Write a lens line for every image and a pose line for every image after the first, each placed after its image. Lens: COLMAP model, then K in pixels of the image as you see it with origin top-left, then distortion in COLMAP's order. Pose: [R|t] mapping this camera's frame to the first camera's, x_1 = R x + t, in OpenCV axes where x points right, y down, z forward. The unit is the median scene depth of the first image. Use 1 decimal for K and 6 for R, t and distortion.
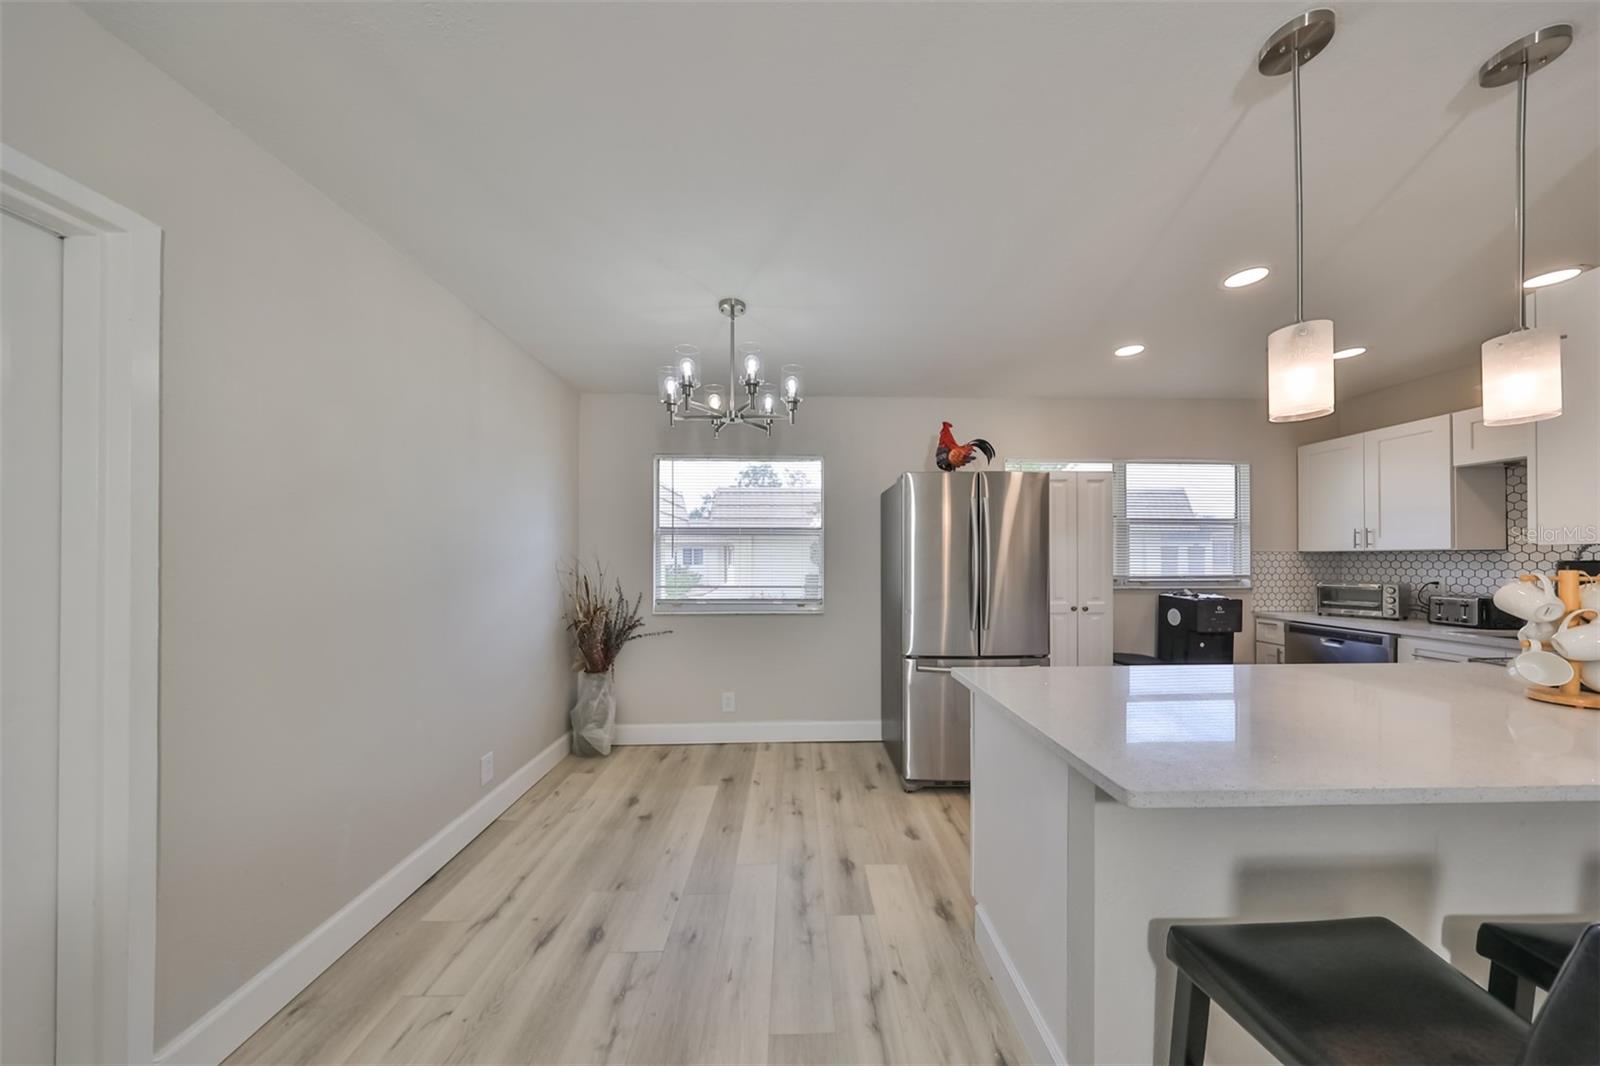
lens RADIAL K [[497.3, 0, 803.0], [0, 497.3, 554.4], [0, 0, 1]] dist [0.000094, -0.000018]
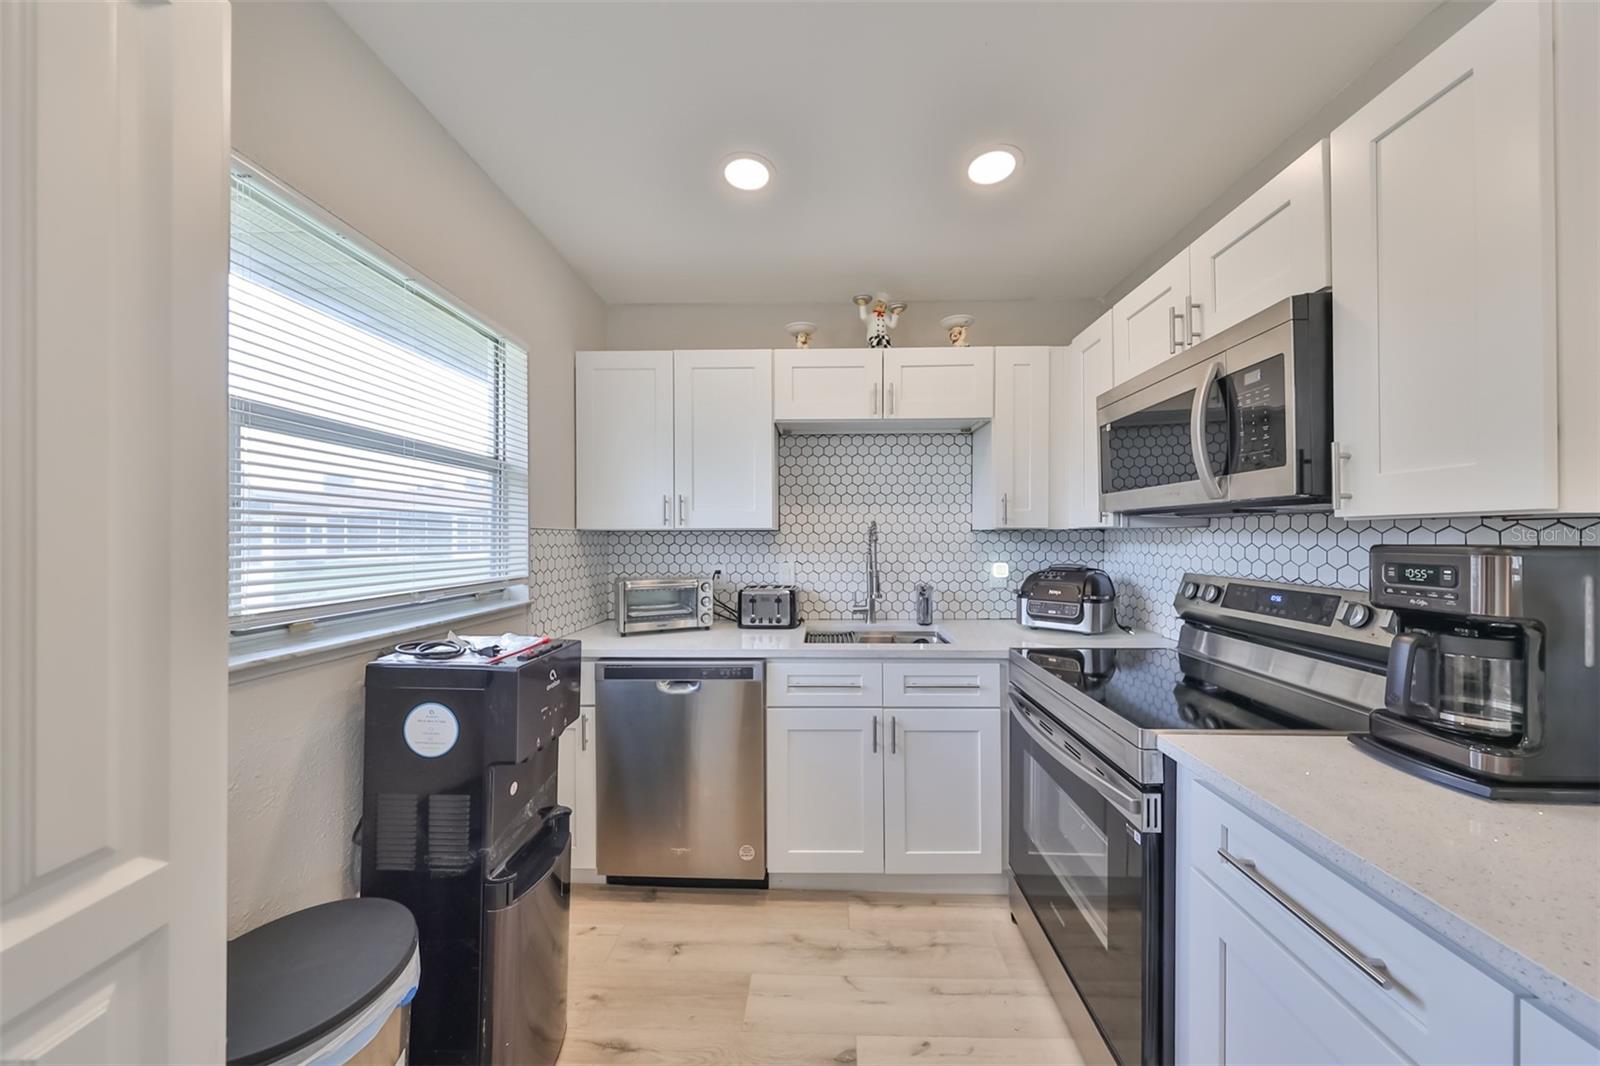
lens RADIAL K [[505.8, 0, 804.5], [0, 505.8, 537.4], [0, 0, 1]] dist [0.000361, -0.000010]
pose [[0.041834, 0.000372, 0.999124, 0.475827], [-0.002370, 0.999997, -0.000273, 0.002904], [-0.999122, -0.002357, 0.041835, 0.819513]]
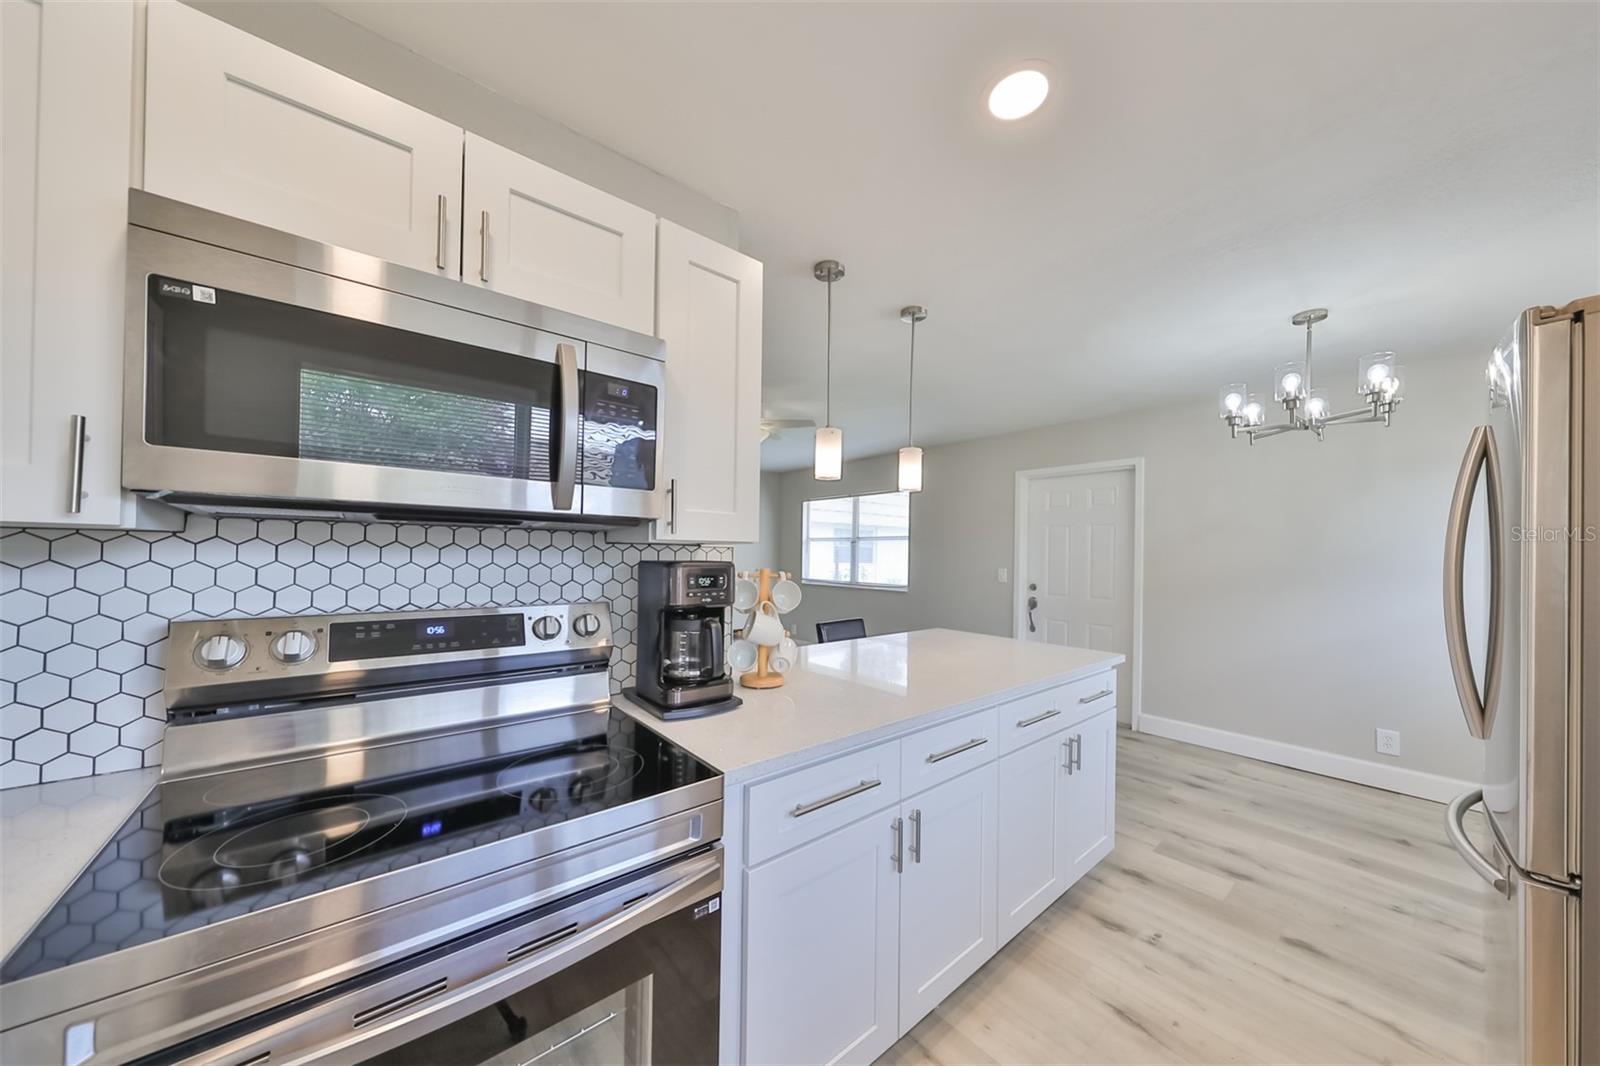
lens RADIAL K [[505.8, 0, 804.5], [0, 505.8, 537.4], [0, 0, 1]] dist [0.000361, -0.000010]
pose [[-0.785733, -0.030150, -0.617831, 0.954682], [-0.007582, 0.999206, -0.039119, 0.002051], [0.618520, -0.026052, -0.785337, 0.867169]]
